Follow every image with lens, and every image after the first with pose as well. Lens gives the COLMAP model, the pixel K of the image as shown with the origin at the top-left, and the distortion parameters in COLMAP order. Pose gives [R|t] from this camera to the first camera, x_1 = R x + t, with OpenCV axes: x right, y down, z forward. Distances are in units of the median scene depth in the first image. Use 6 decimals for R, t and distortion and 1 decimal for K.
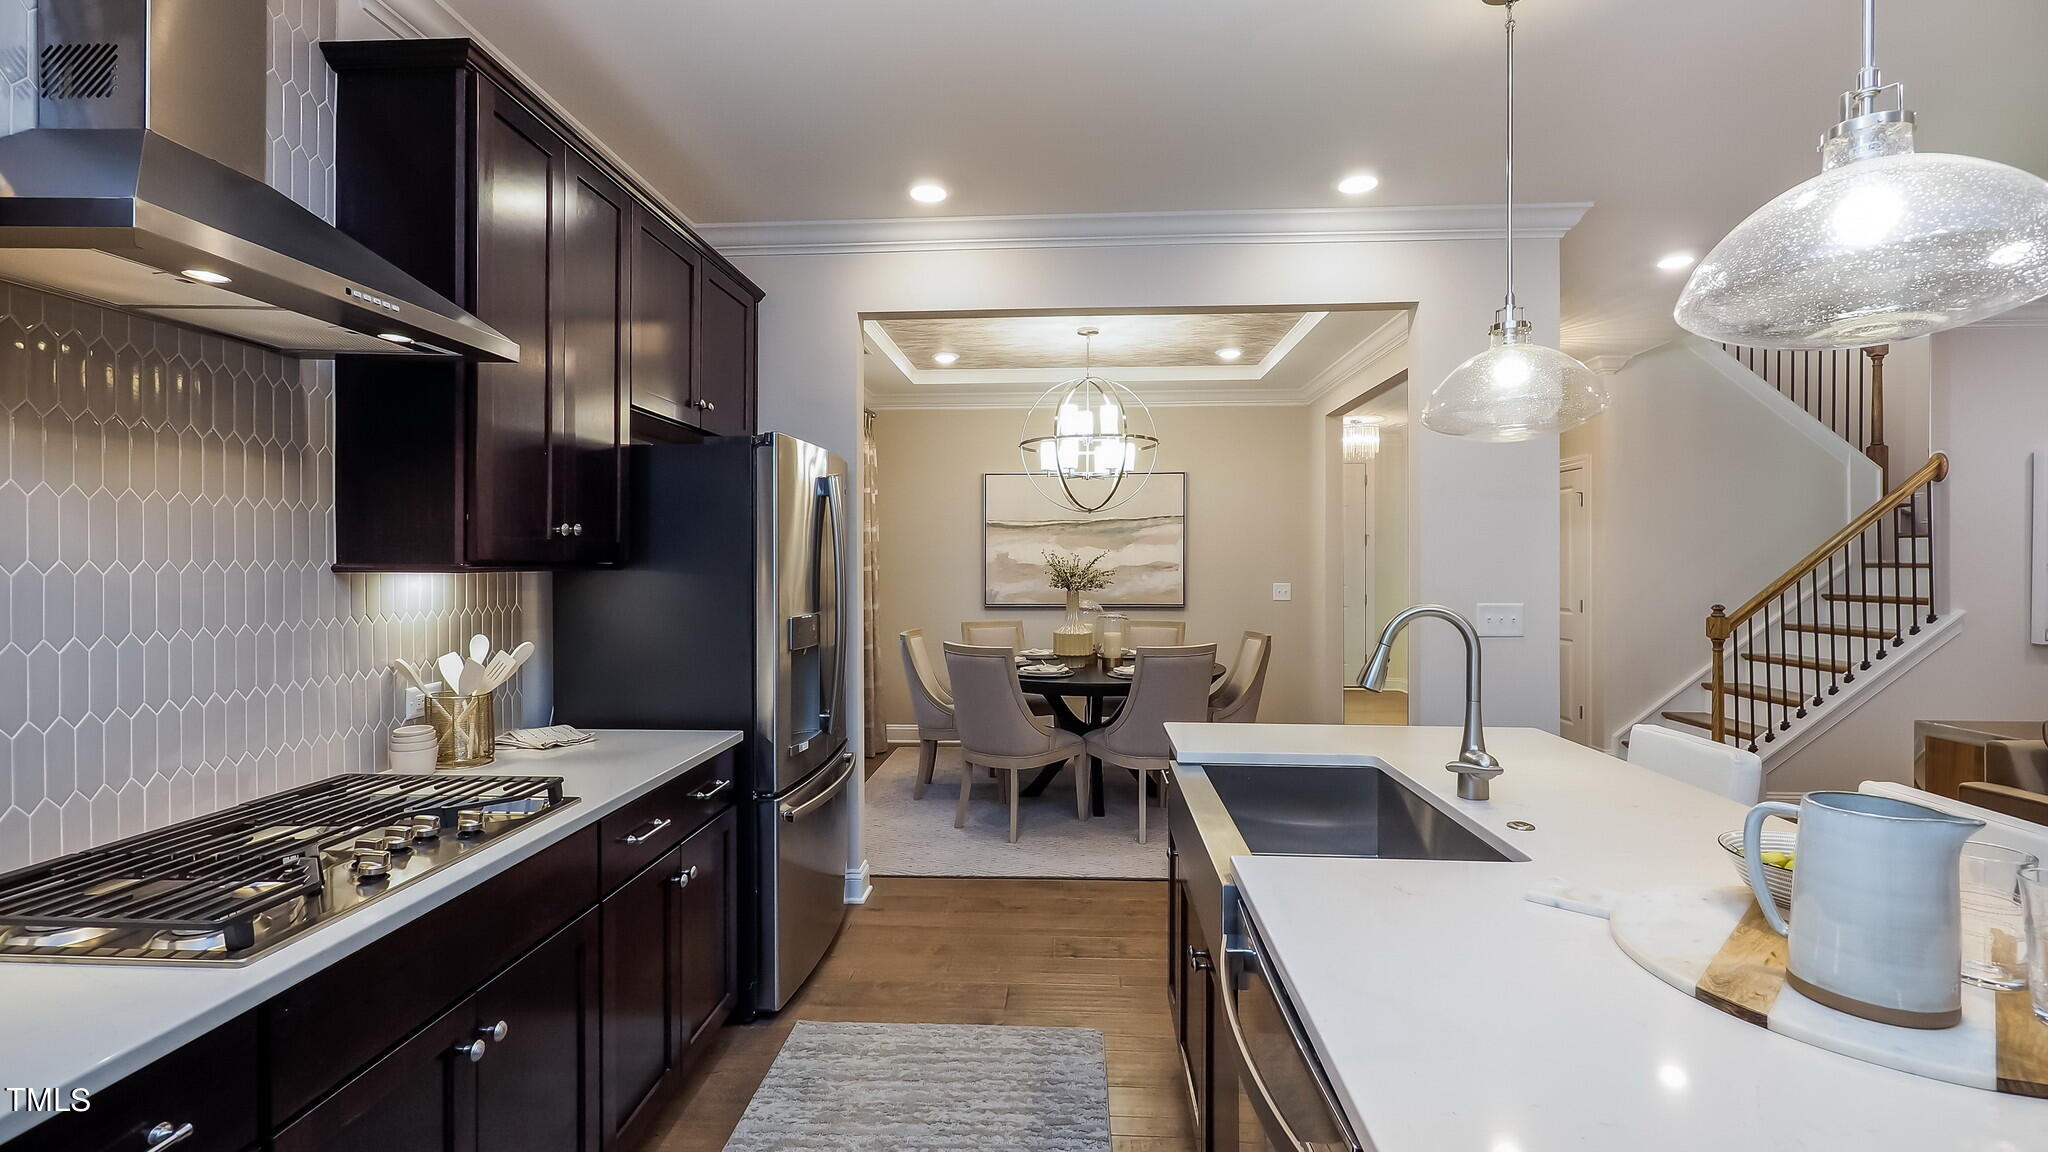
lens RADIAL K [[911.5, 0, 1025.3], [0, 911.5, 567.0], [0, 0, 1]] dist [0.005814, 0.000408]
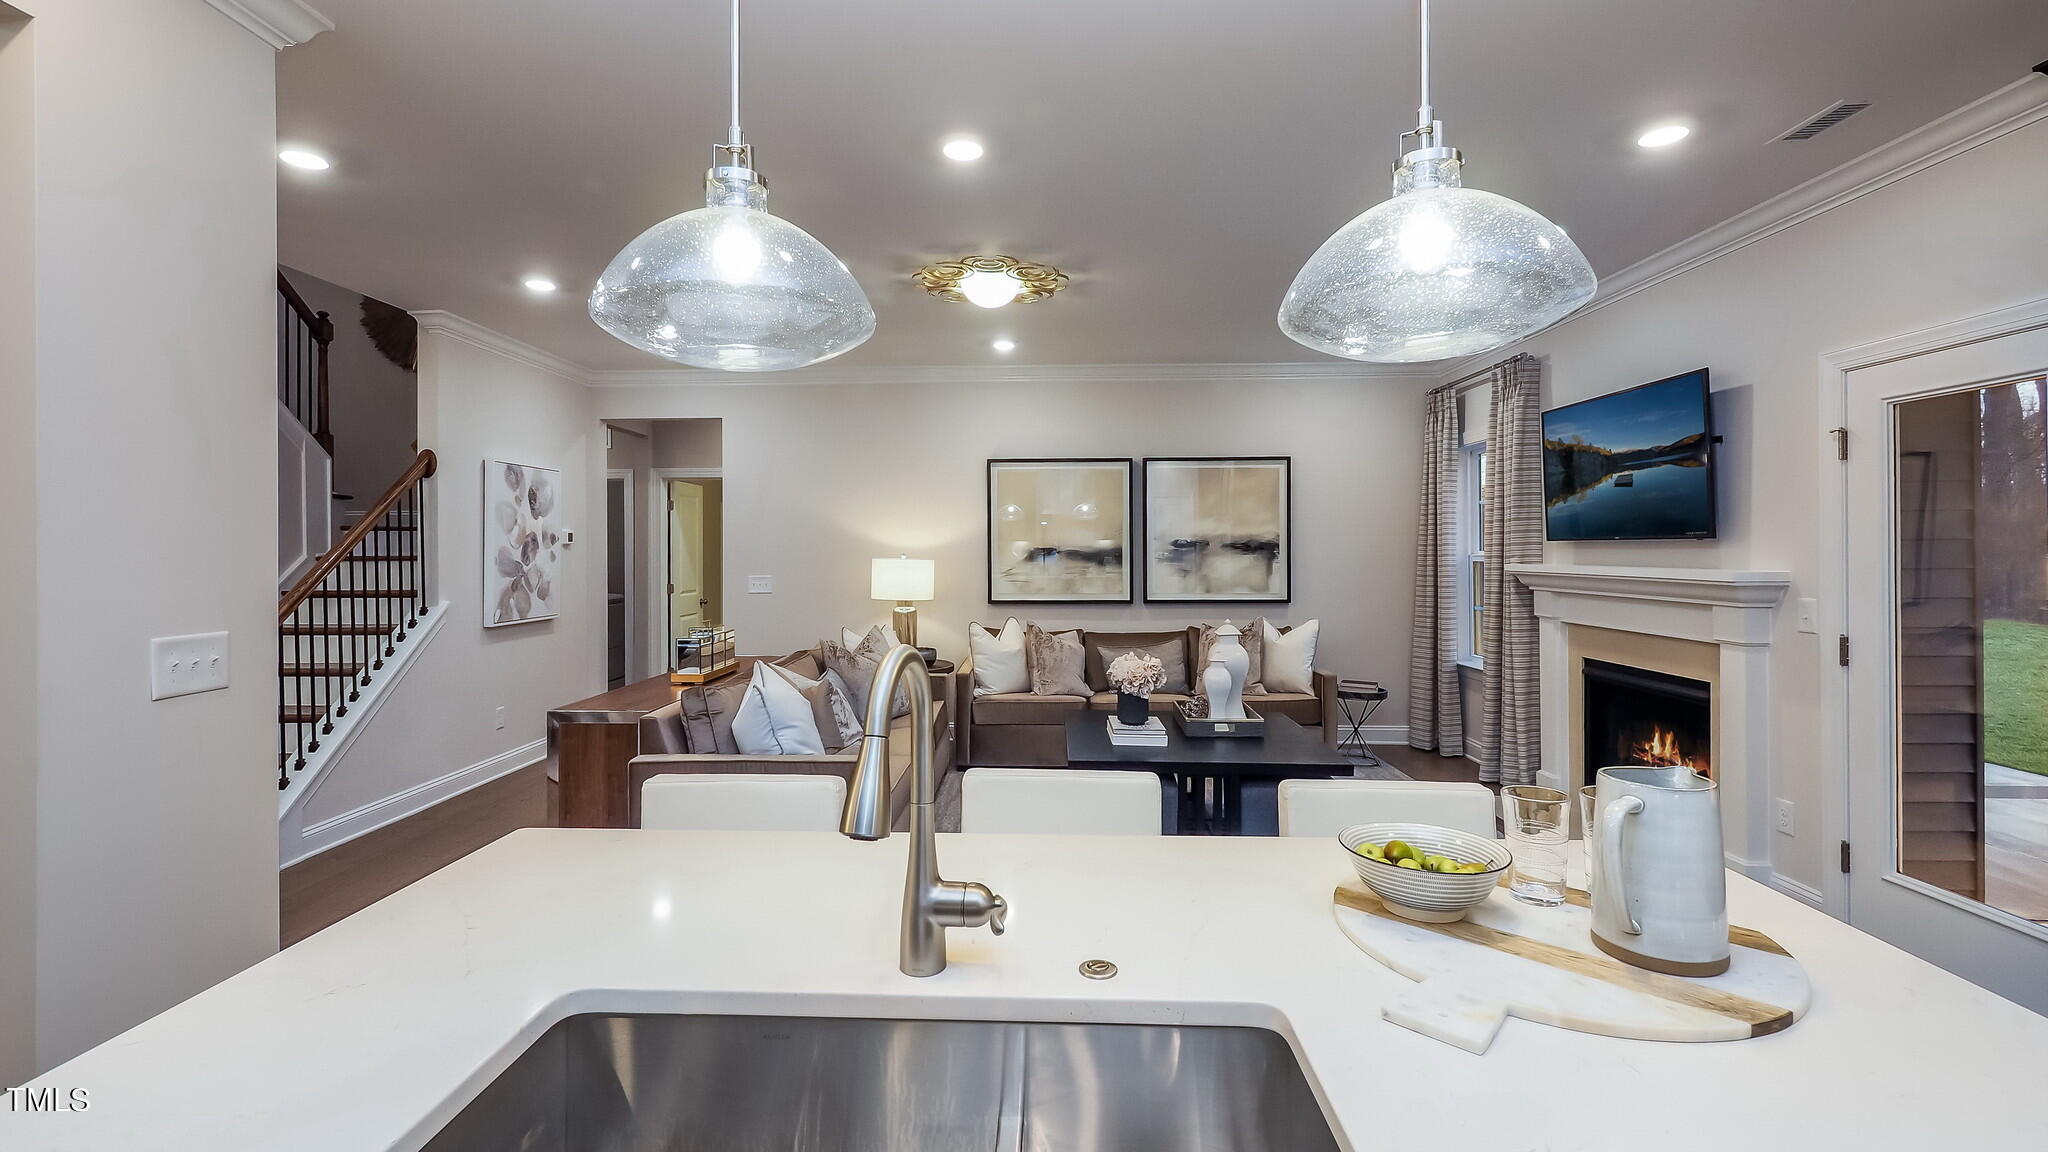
lens RADIAL K [[911.5, 0, 1018.0], [0, 911.5, 545.5], [0, 0, 1]] dist [0.005814, 0.000408]
pose [[-0.002411, 0.006294, 0.999977, -0.029210], [0.009499, 0.999935, -0.006270, -0.003237], [-0.999952, 0.009483, -0.002471, 0.286884]]
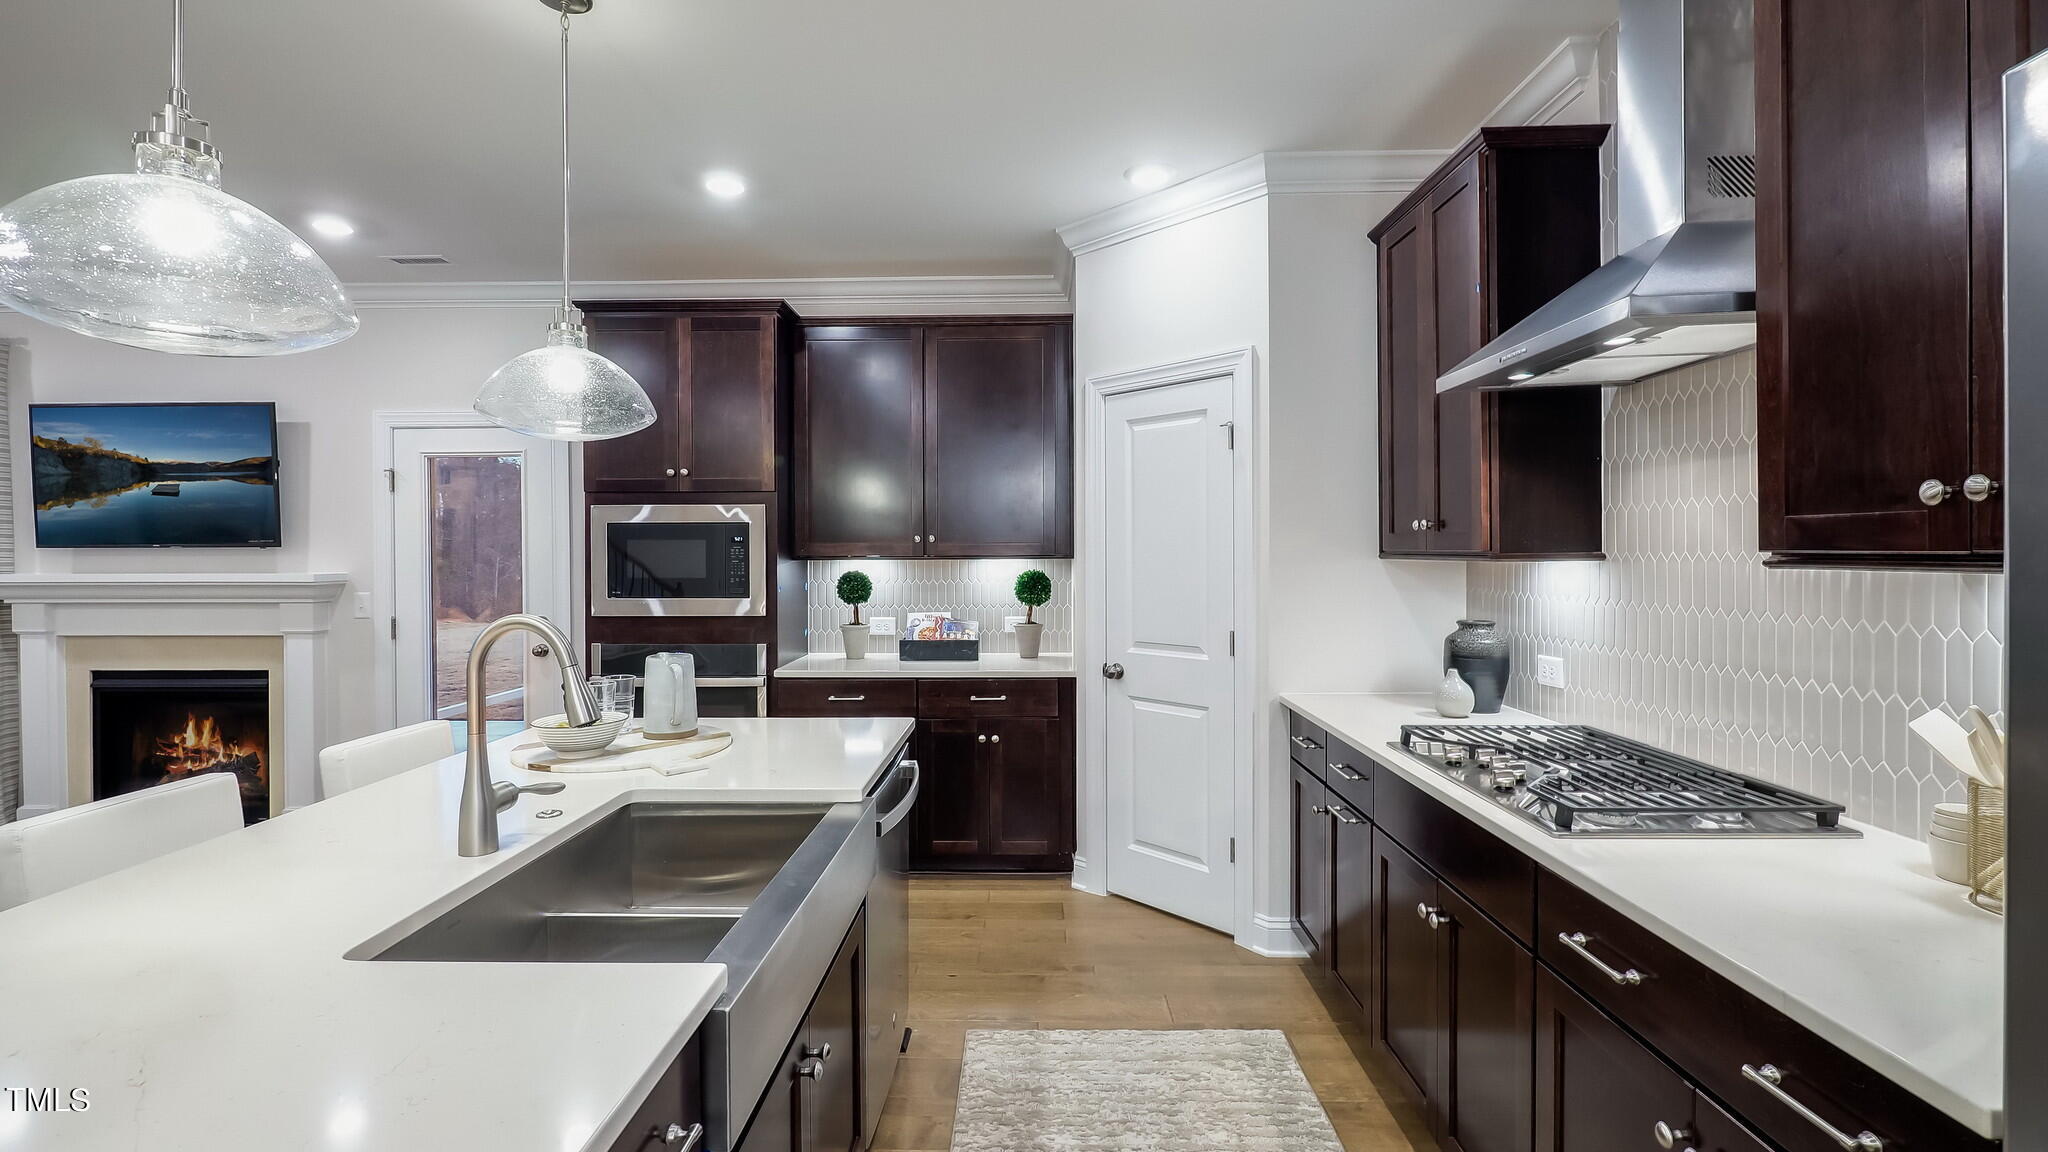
lens RADIAL K [[907.7, 0, 1004.0], [0, 907.7, 556.2], [0, 0, 1]] dist [0.003116, 0.000174]
pose [[-0.999982, 0.005655, 0.001841, 0.006008], [0.005676, 0.999916, 0.011672, -0.005487], [-0.001775, 0.011683, -0.999930, 0.555497]]
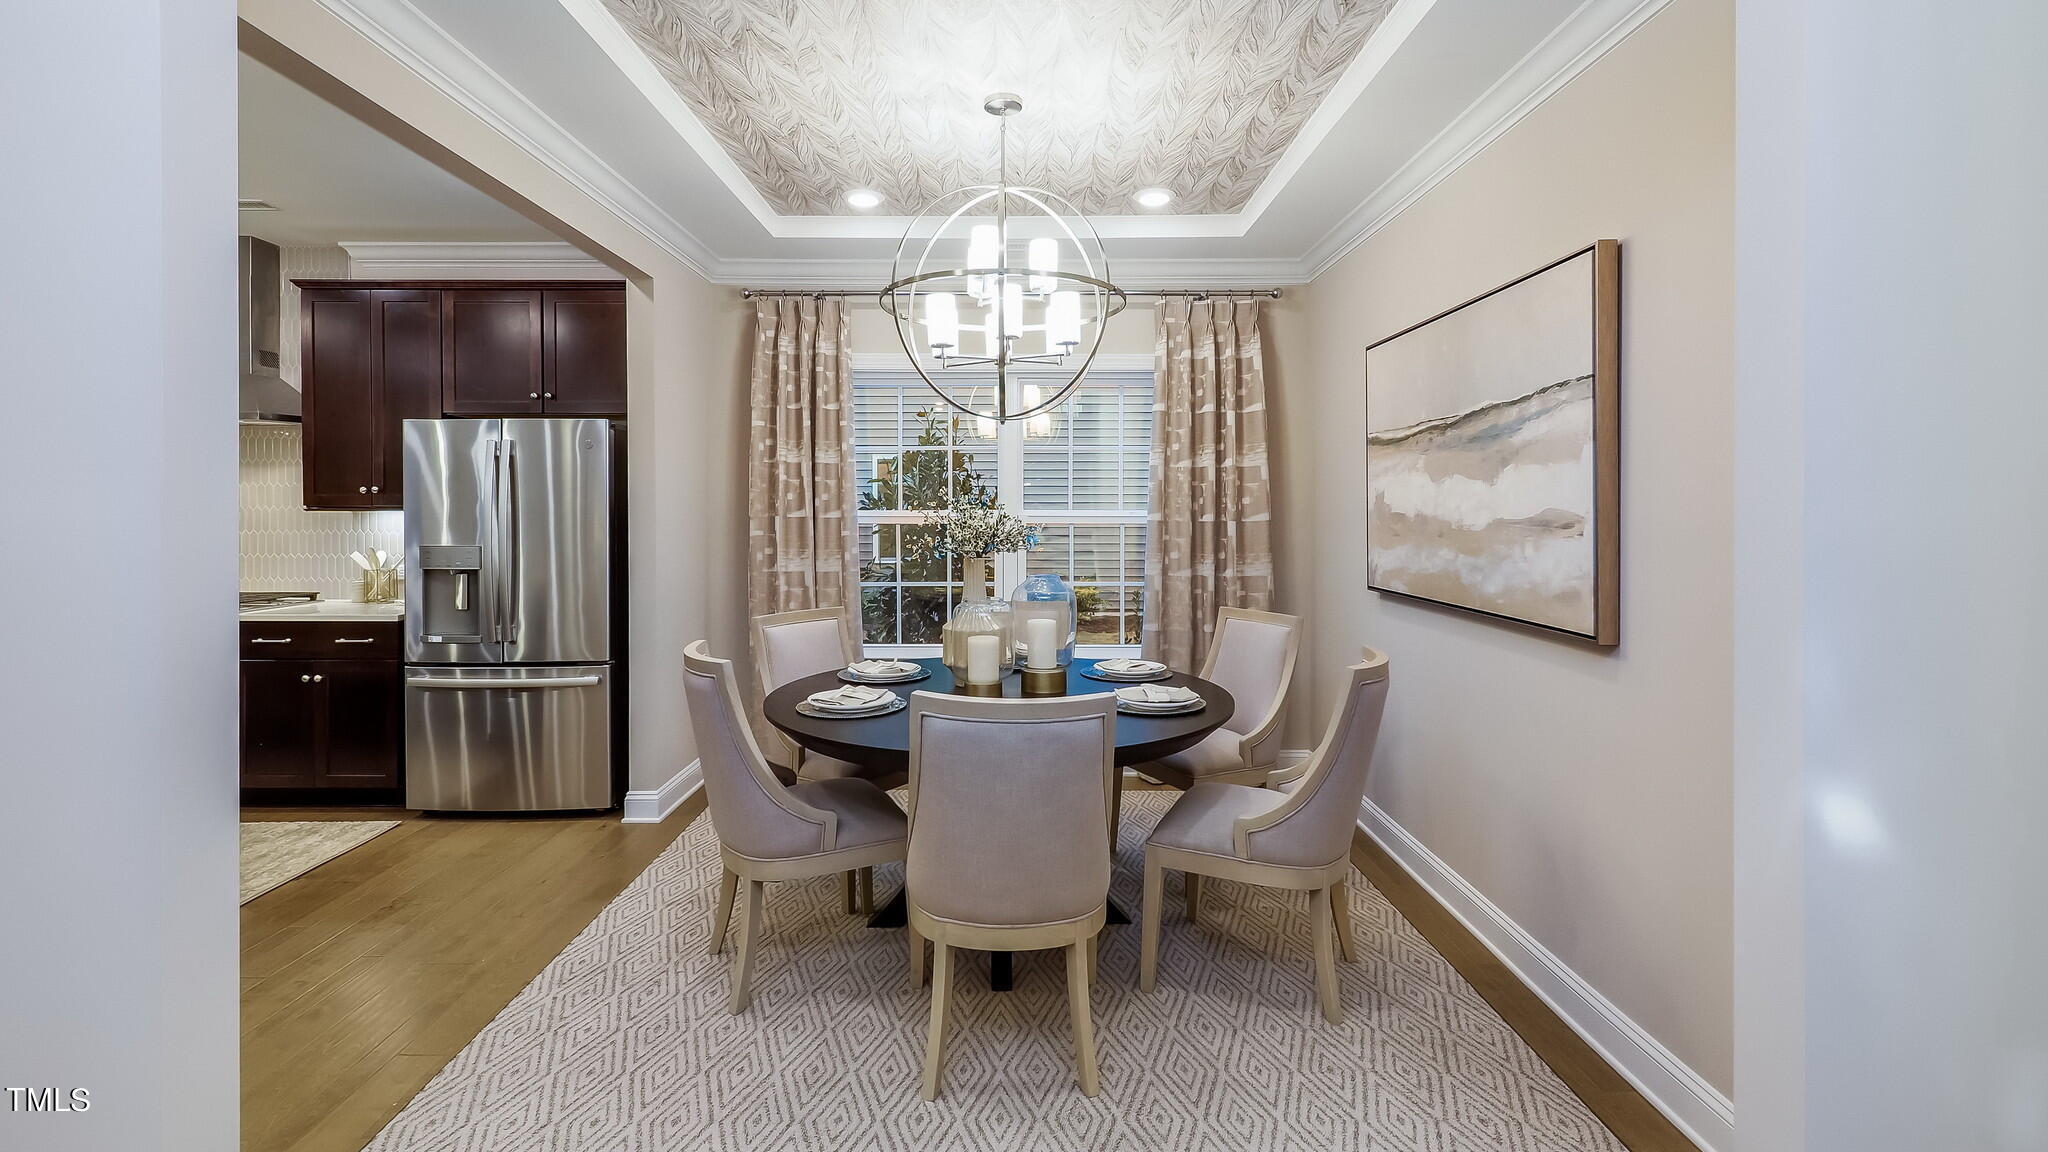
lens RADIAL K [[907.7, 0, 1028.6], [0, 907.7, 512.2], [0, 0, 1]] dist [0.003116, 0.000174]
pose [[0.060662, 0.006327, -0.998138, 0.577946], [-0.008323, 0.999948, 0.005833, -0.006213], [0.998124, 0.007954, 0.060712, 0.896363]]
